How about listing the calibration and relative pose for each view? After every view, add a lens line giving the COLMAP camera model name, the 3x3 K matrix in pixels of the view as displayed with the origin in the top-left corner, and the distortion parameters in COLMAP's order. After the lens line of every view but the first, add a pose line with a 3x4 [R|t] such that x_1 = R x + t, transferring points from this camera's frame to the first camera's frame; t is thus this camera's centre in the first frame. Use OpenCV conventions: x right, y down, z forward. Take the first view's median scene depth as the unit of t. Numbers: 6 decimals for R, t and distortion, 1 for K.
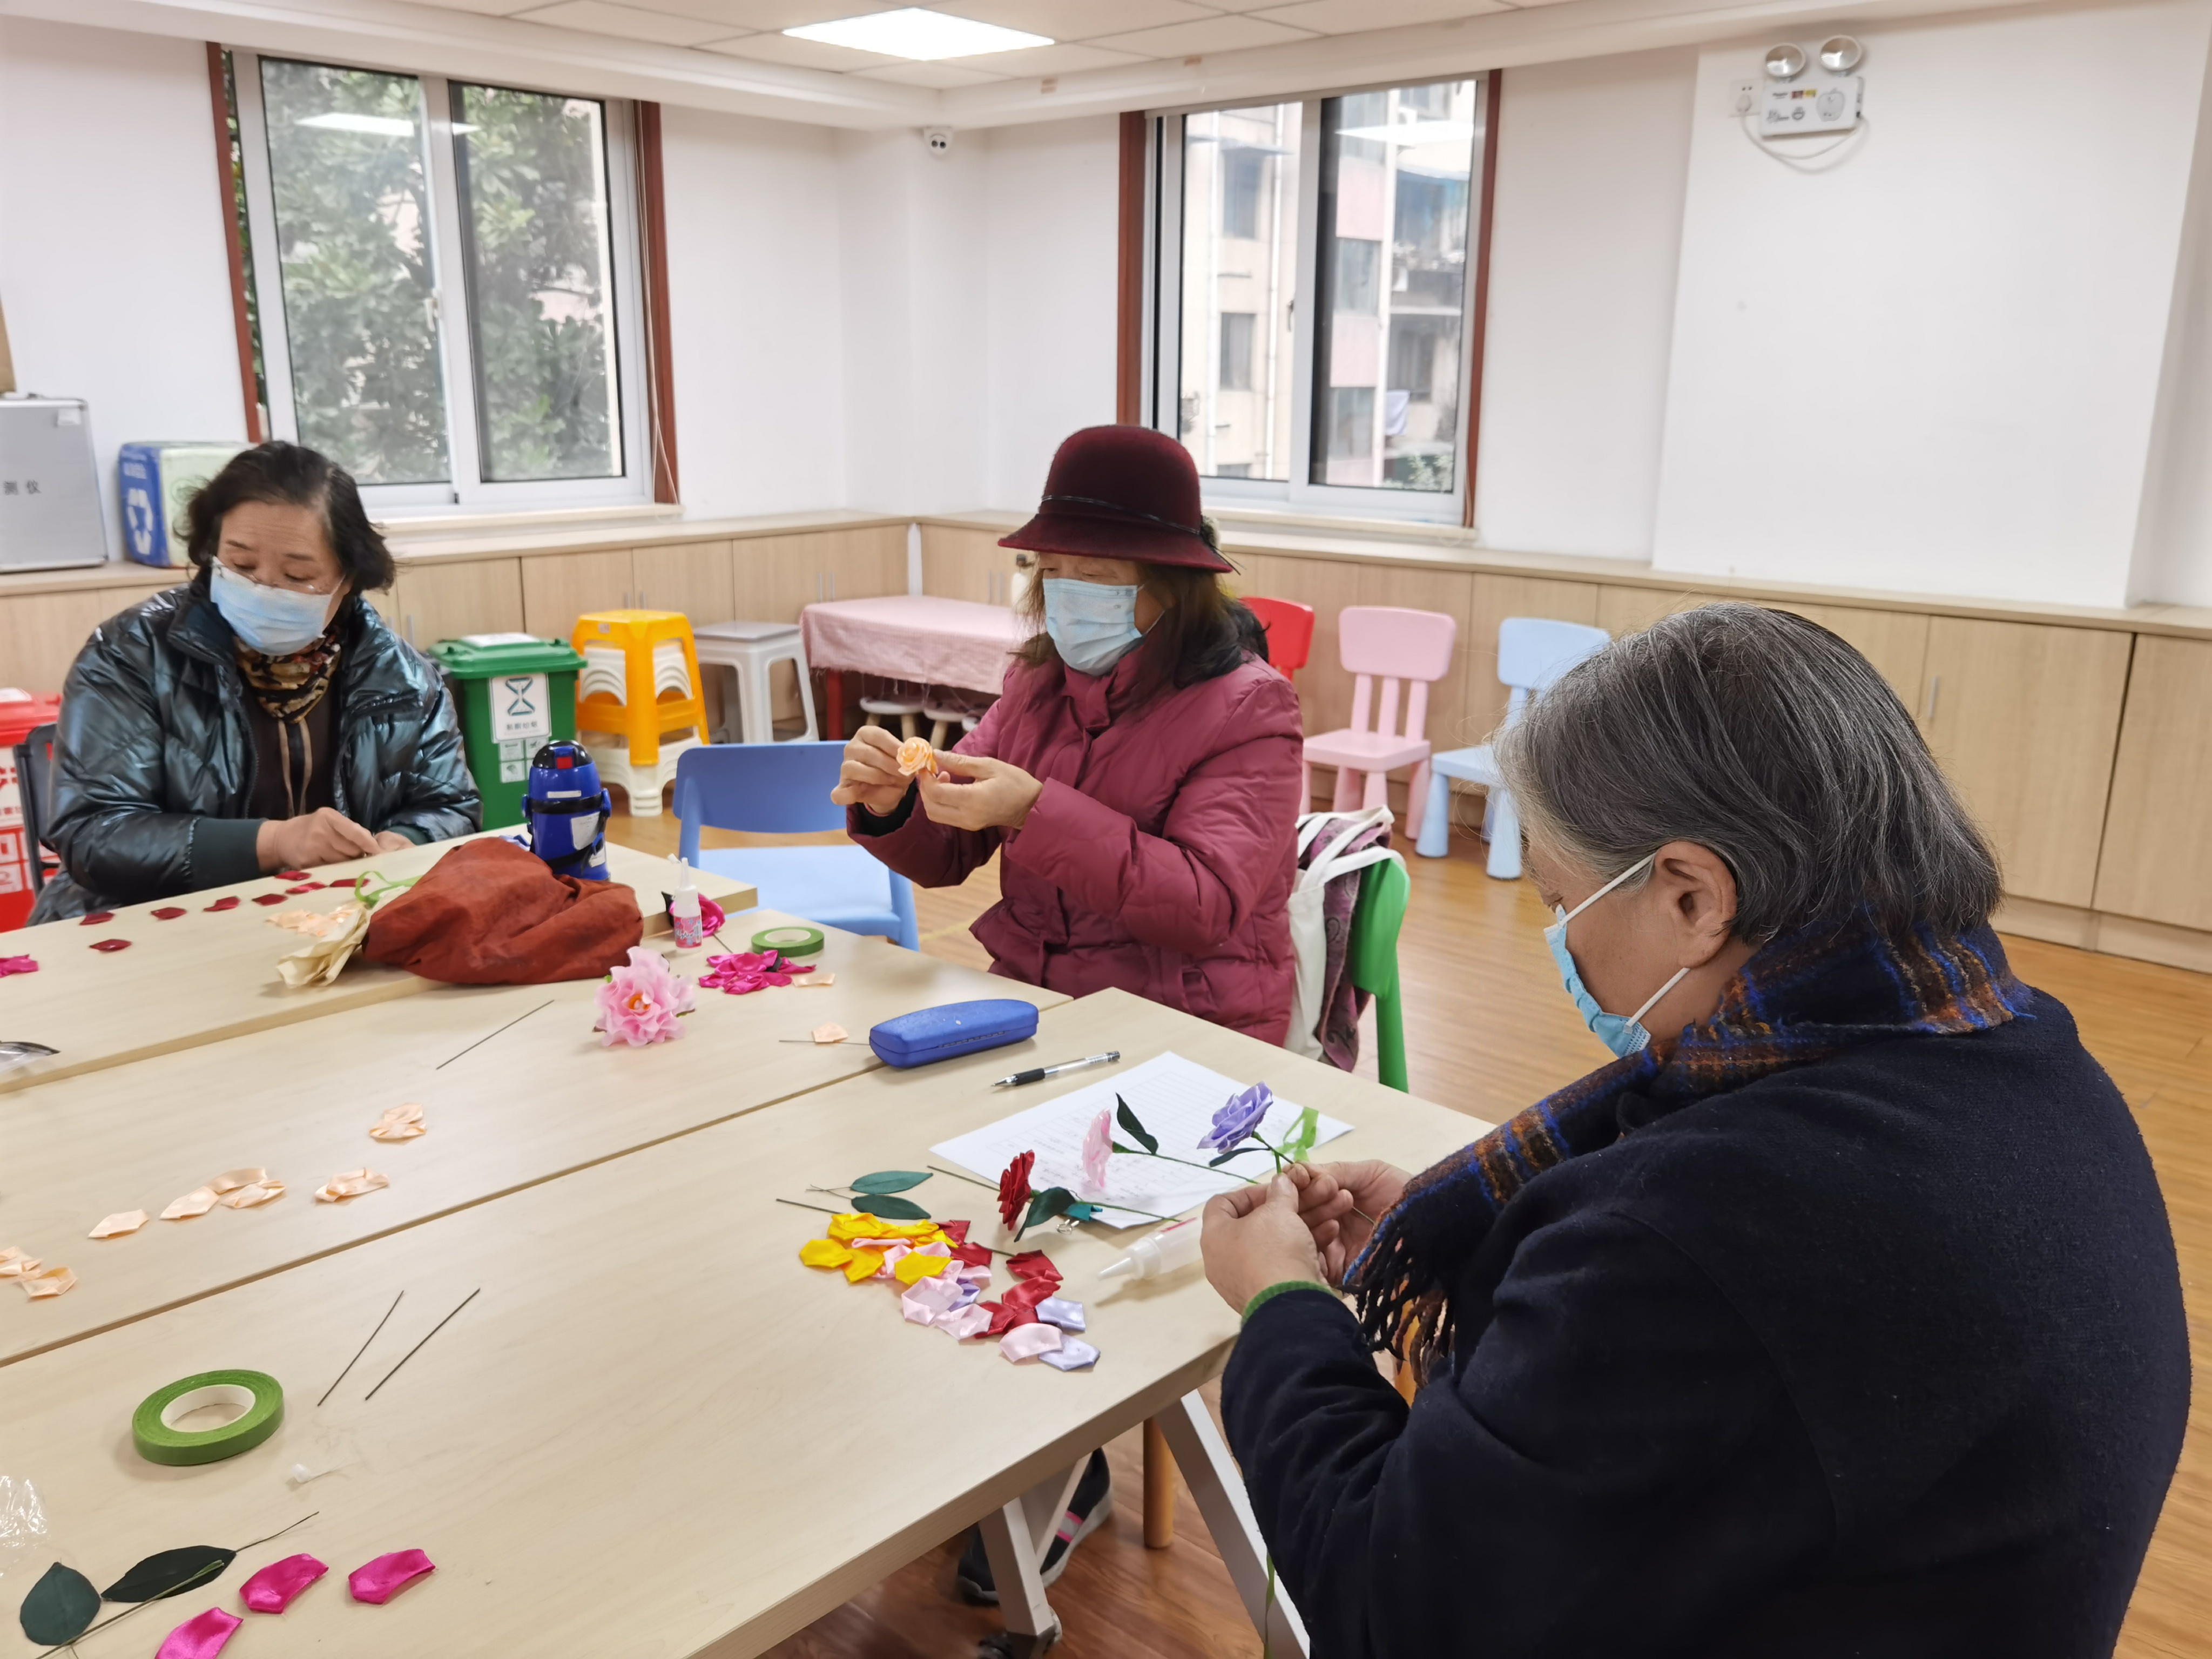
lens RADIAL K [[1820.3, 0, 1106.0], [0, 1820.3, 829.5], [0, 0, 1]] dist [-0.001642, -0.000757]
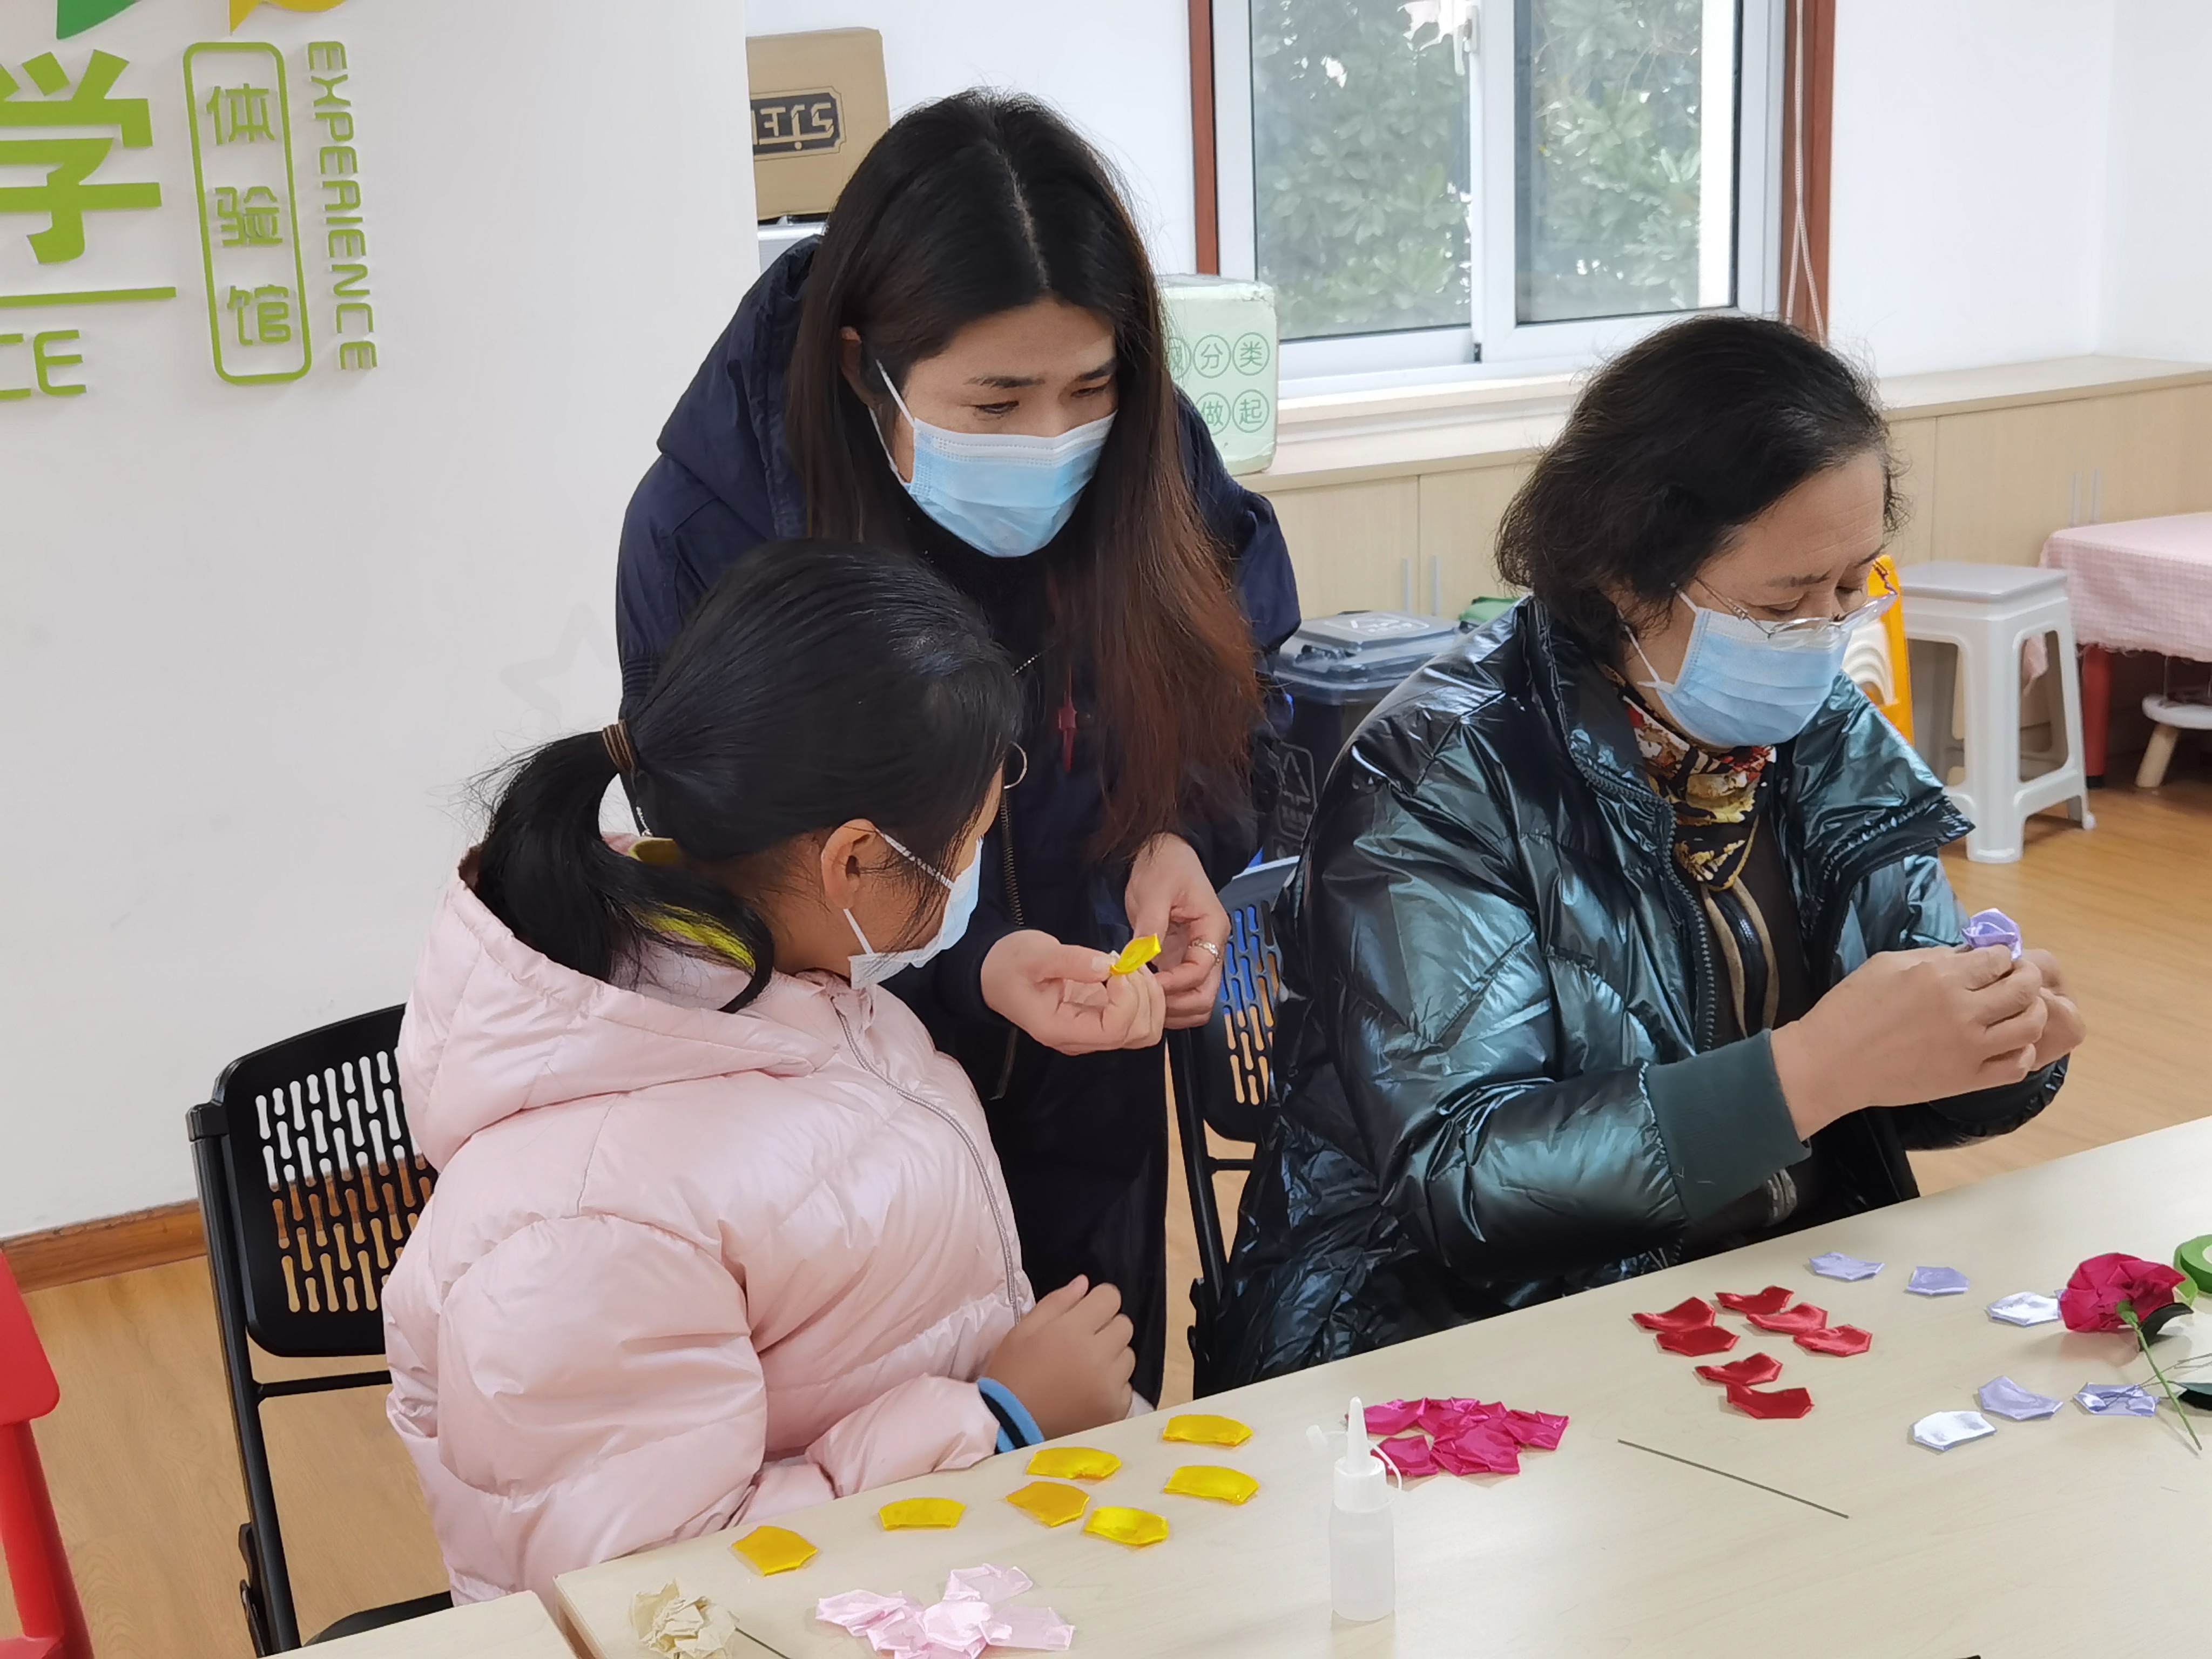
lens RADIAL K [[2741.2, 0, 1106.0], [0, 2741.2, 829.5], [0, 0, 1]] dist [0.009255, 0.018534]
pose [[0.939065, 0.045688, -0.340690, -0.154626], [-0.041737, 0.998949, 0.018922, -0.036147], [0.341197, -0.003549, 0.939985, 0.103658]]
